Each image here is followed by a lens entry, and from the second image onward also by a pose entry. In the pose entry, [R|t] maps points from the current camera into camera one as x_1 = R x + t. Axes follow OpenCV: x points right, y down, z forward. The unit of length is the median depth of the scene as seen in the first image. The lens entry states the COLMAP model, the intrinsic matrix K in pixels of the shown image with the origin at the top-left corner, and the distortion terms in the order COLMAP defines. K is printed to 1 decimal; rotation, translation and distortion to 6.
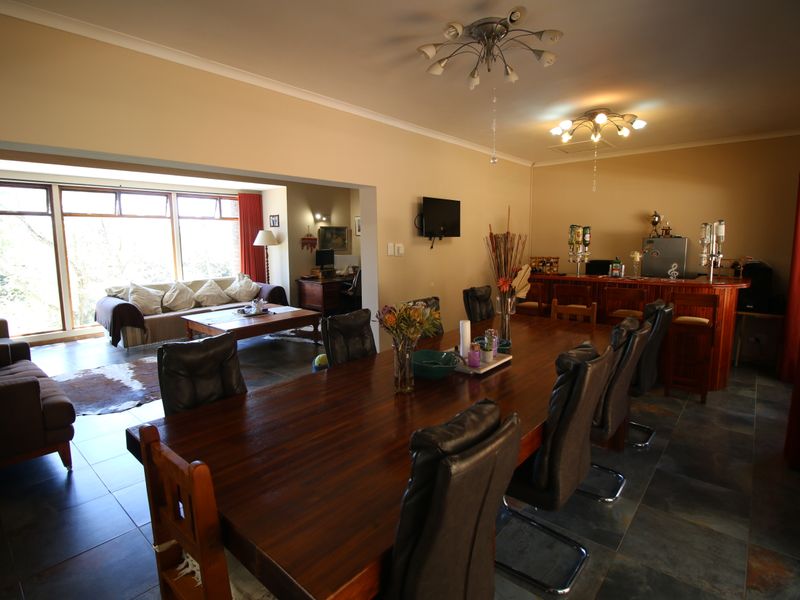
lens RADIAL K [[411.9, 0, 403.2], [0, 411.9, 297.3], [0, 0, 1]] dist [-0.007736, -0.004846]
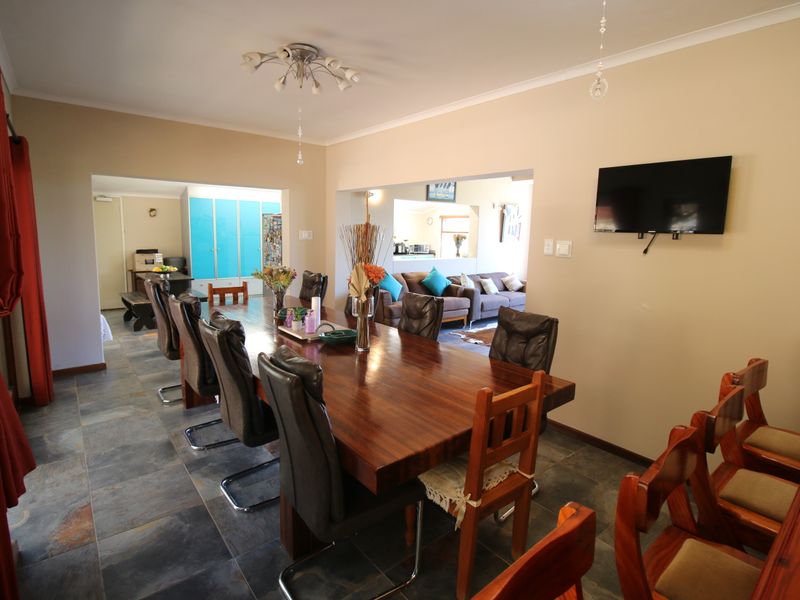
lens RADIAL K [[411.9, 0, 401.1], [0, 411.9, 297.2], [0, 0, 1]] dist [-0.007736, -0.004846]
pose [[-0.156592, 0.161193, -0.974421, 1.496763], [-0.156785, 0.970025, 0.185661, -0.240918], [0.975140, 0.181848, -0.126625, 1.625499]]
